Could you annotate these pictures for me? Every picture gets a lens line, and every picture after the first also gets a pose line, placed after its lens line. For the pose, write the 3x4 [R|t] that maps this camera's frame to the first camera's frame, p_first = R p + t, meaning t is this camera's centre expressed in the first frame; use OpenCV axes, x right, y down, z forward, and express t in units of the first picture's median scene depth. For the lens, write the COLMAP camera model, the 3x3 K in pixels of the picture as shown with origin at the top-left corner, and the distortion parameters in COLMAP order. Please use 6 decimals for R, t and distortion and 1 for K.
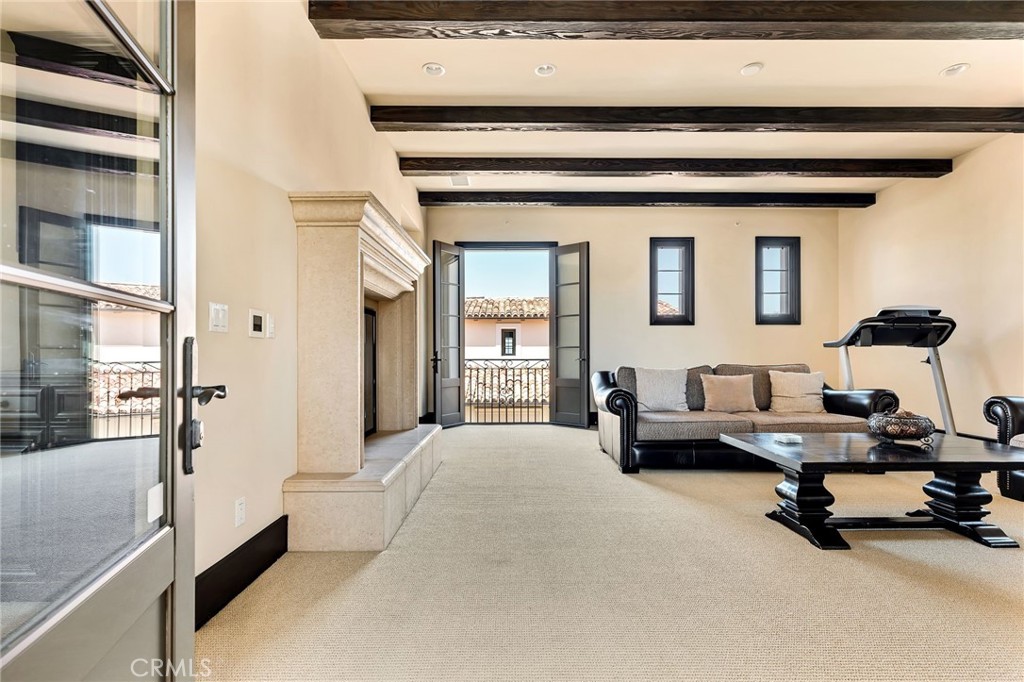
lens RADIAL K [[488.9, 0, 511.1], [0, 488.9, 352.0], [0, 0, 1]] dist [0.003217, 0.000867]
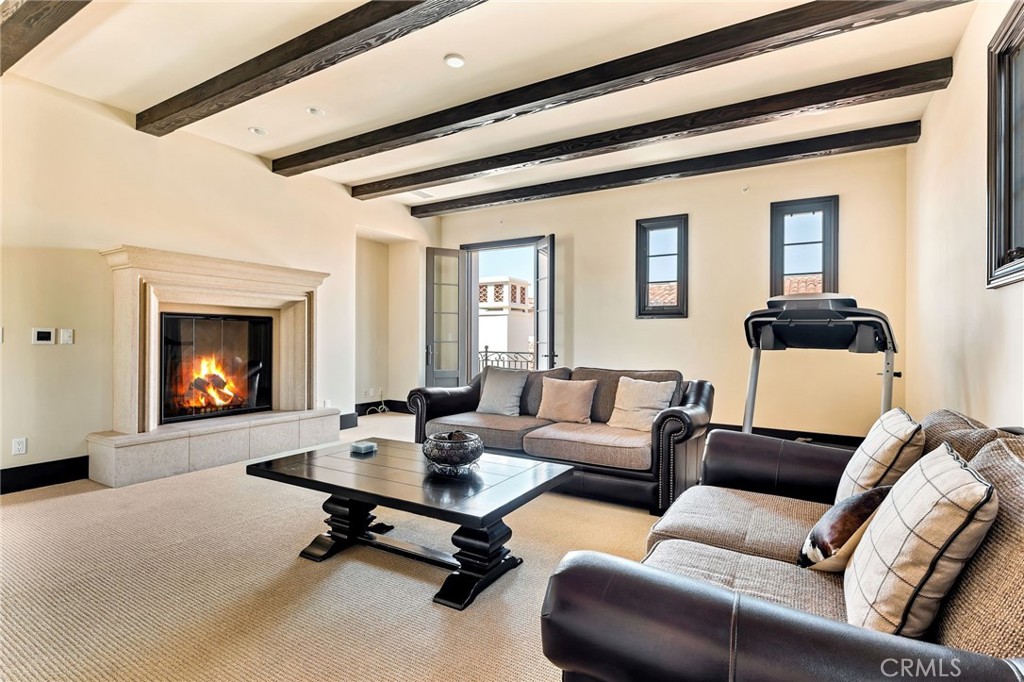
lens RADIAL K [[488.9, 0, 514.5], [0, 488.9, 336.5], [0, 0, 1]] dist [0.003217, 0.000867]
pose [[0.858135, 0.003753, -0.513411, 0.558755], [-0.004088, 0.999992, 0.000477, -0.021789], [0.513408, 0.001689, 0.858143, 0.124938]]
